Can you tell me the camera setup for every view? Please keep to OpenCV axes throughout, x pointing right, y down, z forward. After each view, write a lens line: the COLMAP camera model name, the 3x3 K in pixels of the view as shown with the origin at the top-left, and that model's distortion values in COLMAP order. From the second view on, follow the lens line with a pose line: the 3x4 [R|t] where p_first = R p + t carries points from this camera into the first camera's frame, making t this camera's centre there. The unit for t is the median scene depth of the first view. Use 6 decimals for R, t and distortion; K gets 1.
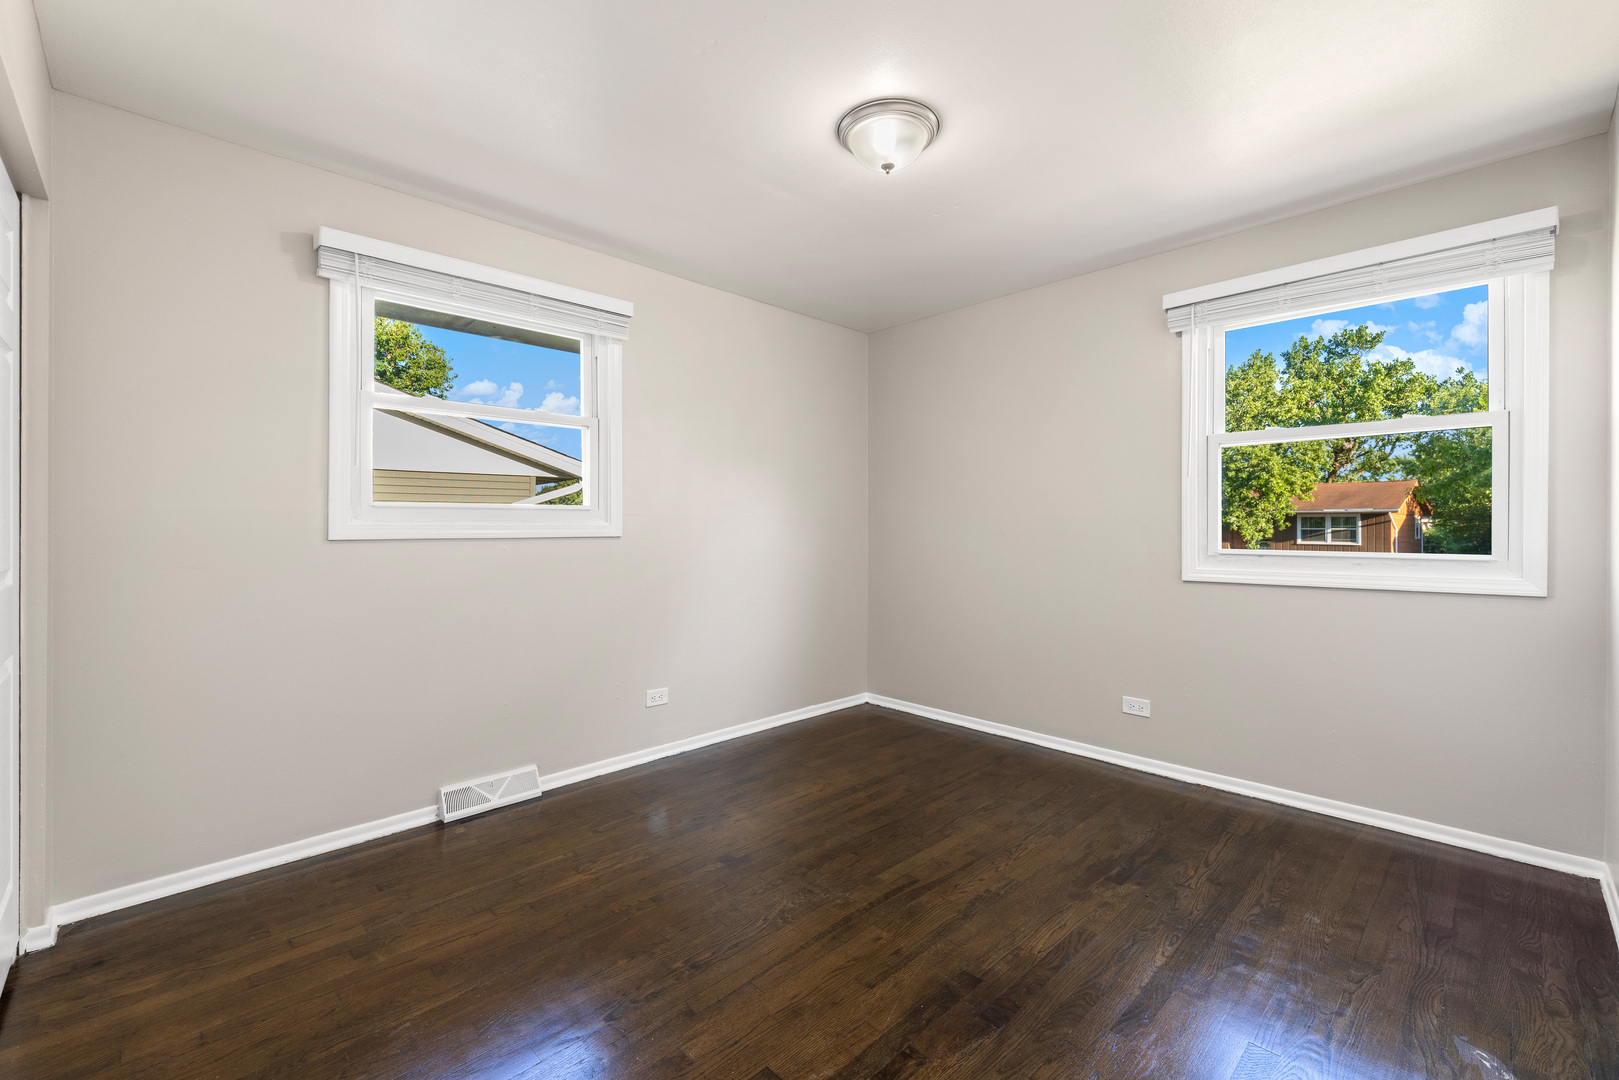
lens RADIAL K [[674.9, 0, 807.6], [0, 674.9, 532.4], [0, 0, 1]] dist [0.024238, -0.015184]
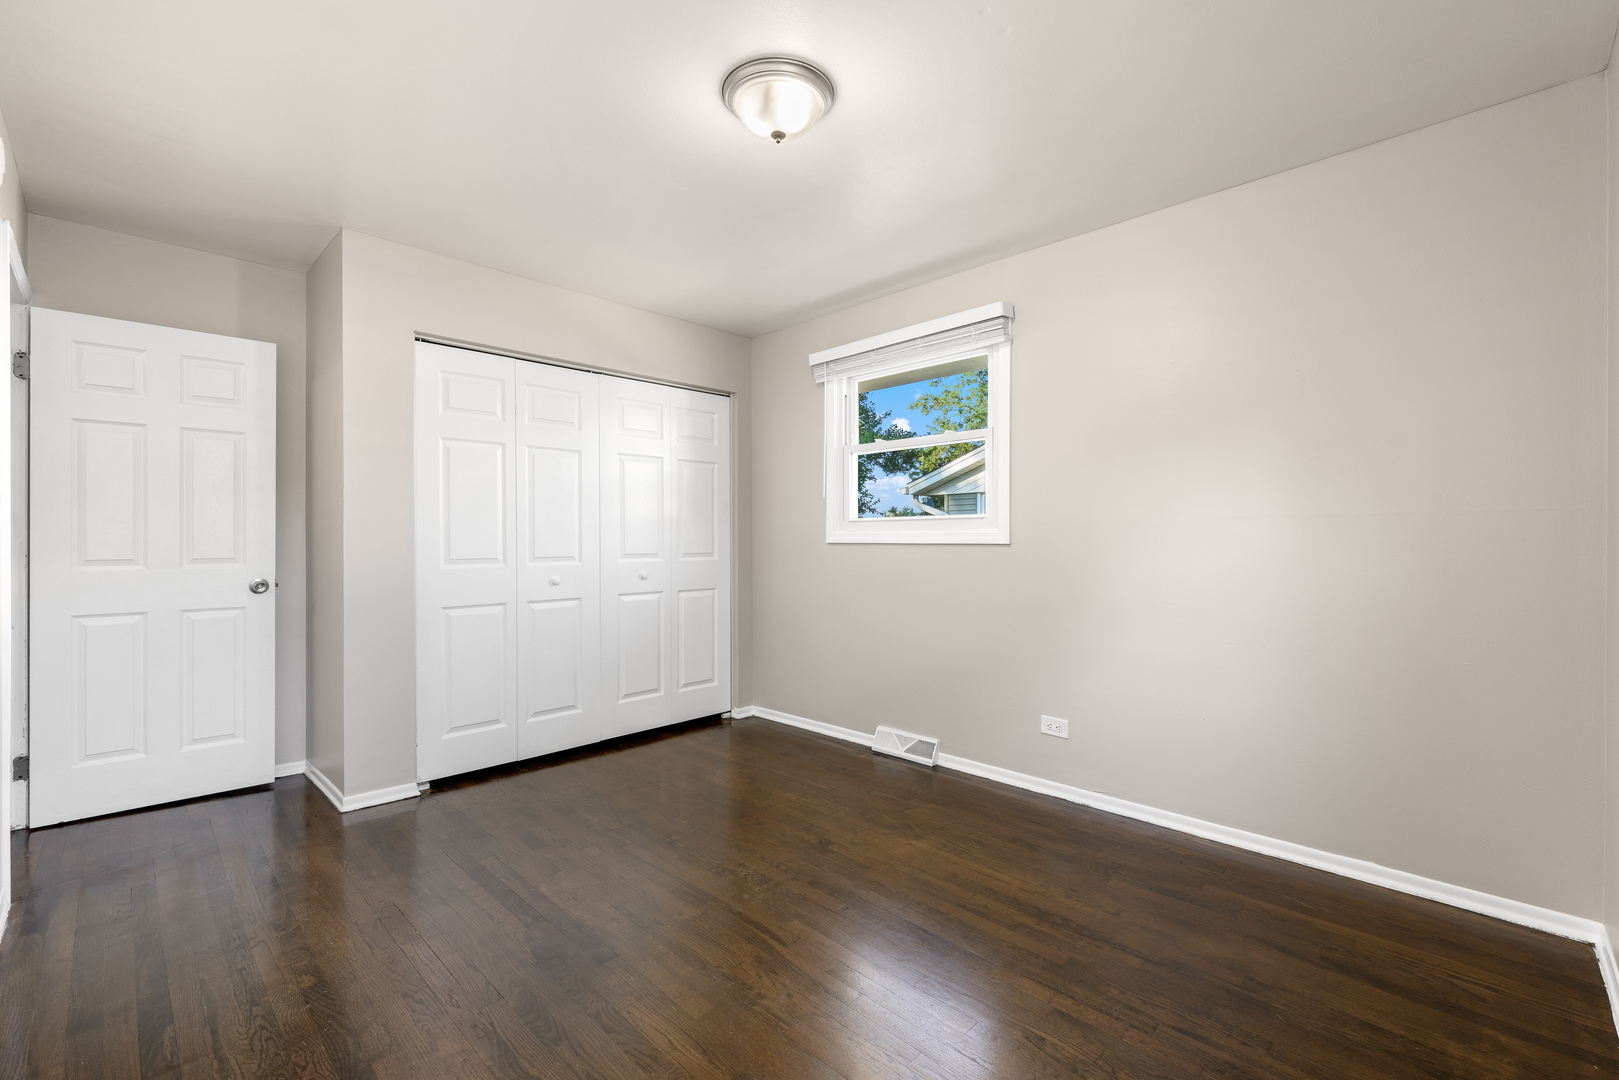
lens RADIAL K [[674.9, 0, 807.6], [0, 674.9, 532.4], [0, 0, 1]] dist [0.024238, -0.015184]
pose [[0.051926, -0.007247, -0.998625, 0.744564], [-0.019611, 0.999773, -0.008275, 0.002928], [0.998458, 0.020014, 0.051772, 0.715415]]
